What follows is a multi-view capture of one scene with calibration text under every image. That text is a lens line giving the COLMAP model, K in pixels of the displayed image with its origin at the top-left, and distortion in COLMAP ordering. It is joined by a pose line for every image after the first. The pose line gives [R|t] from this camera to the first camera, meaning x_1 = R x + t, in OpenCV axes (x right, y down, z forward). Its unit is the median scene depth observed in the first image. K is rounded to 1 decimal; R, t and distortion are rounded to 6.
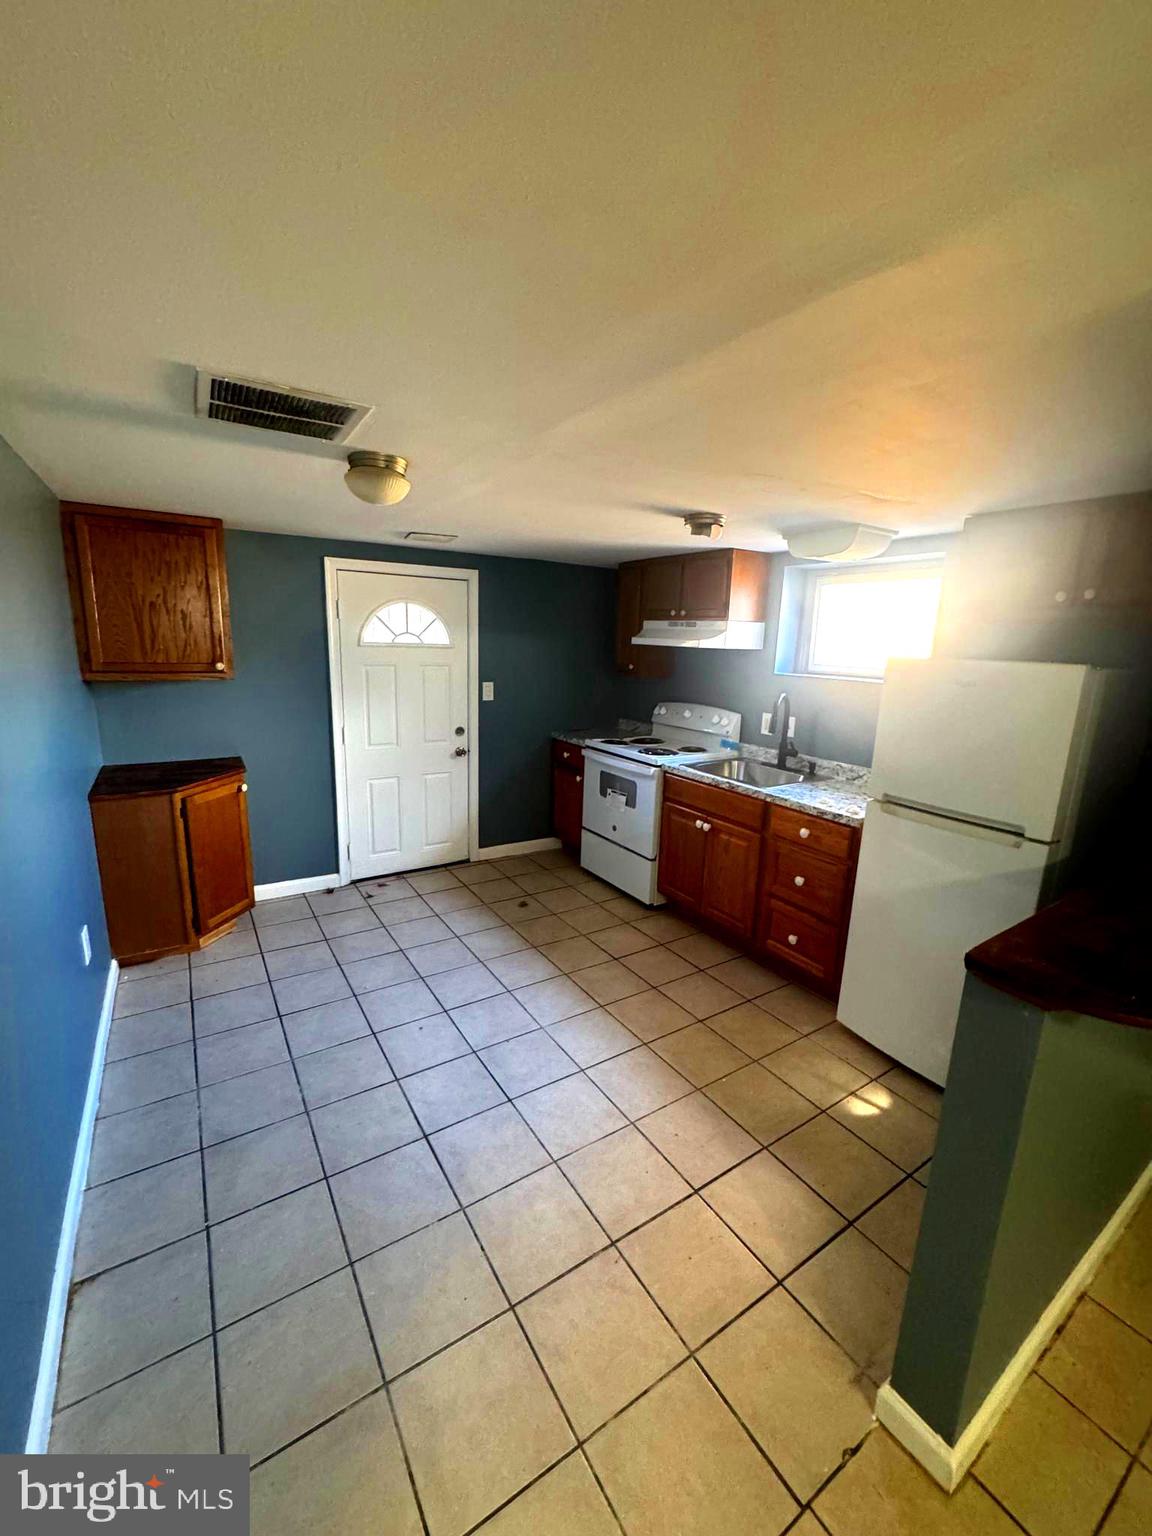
lens RADIAL K [[615.5, 0, 574.5], [0, 615.5, 766.5], [0, 0, 1]] dist [-0.003435, 0.001045]
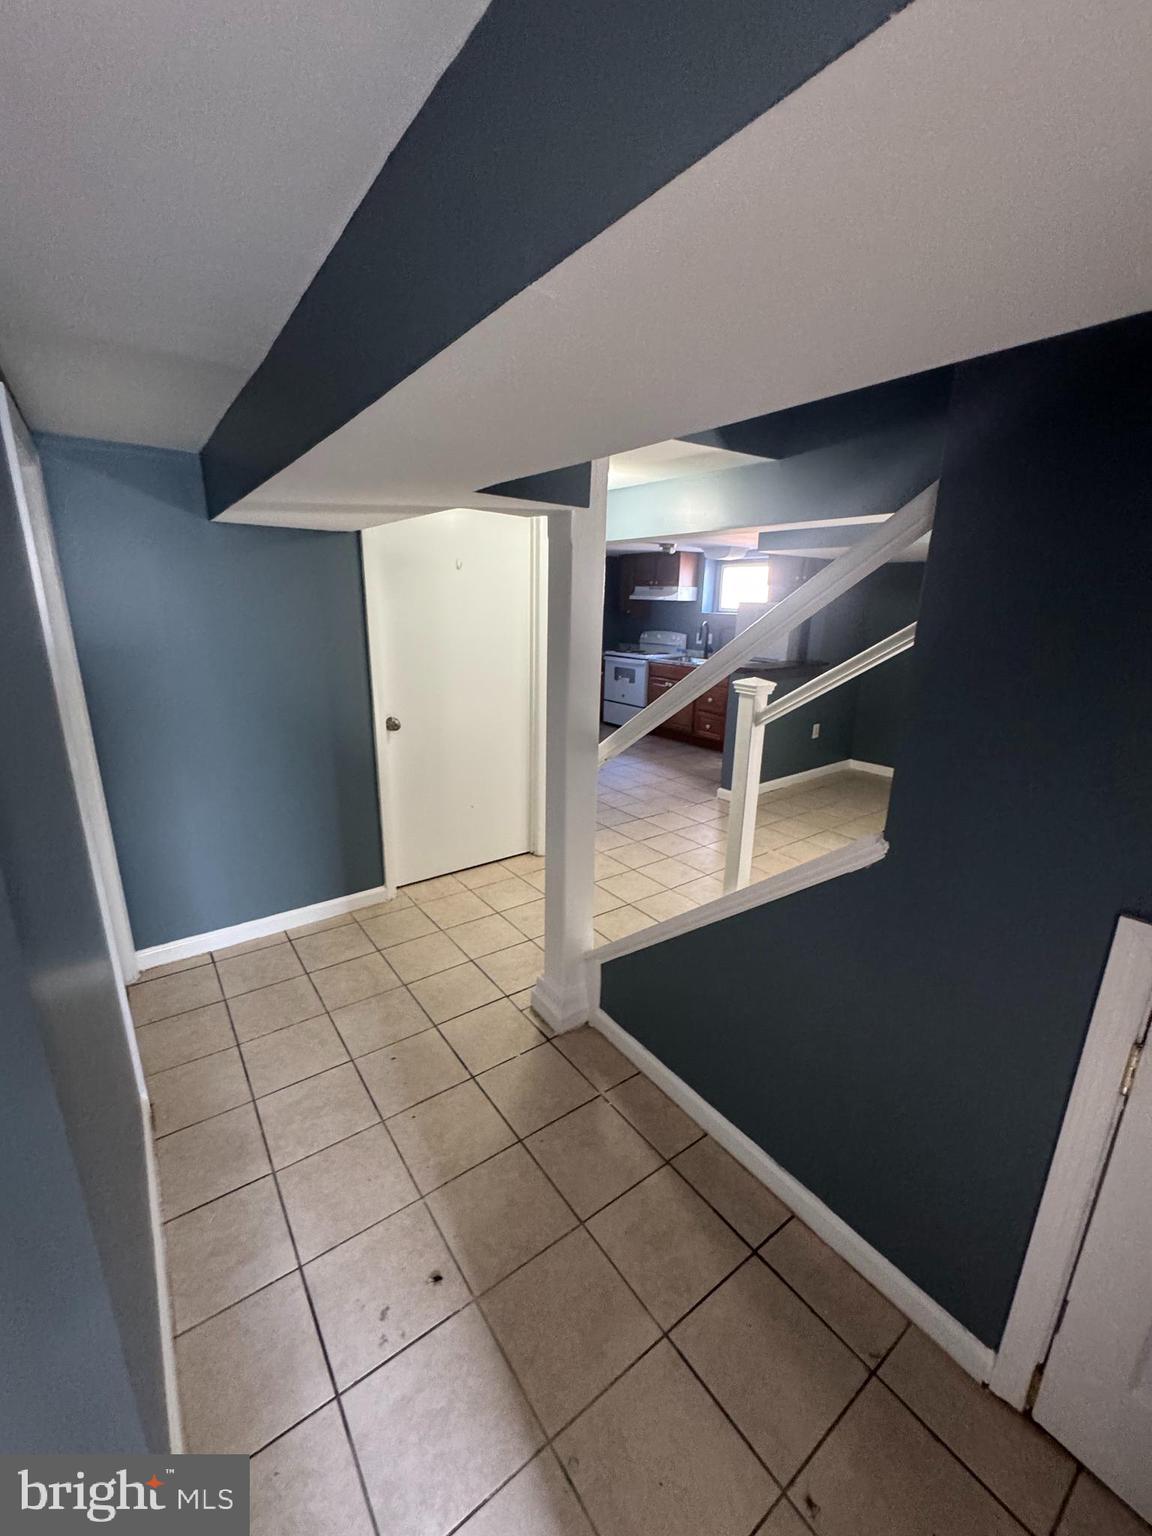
lens RADIAL K [[615.5, 0, 575.1], [0, 615.5, 768.2], [0, 0, 1]] dist [-0.003435, 0.001045]
pose [[0.997580, -0.032743, 0.061335, -0.221233], [0.028840, 0.997567, 0.063466, 0.209090], [-0.063263, -0.061544, 0.996097, -0.973417]]
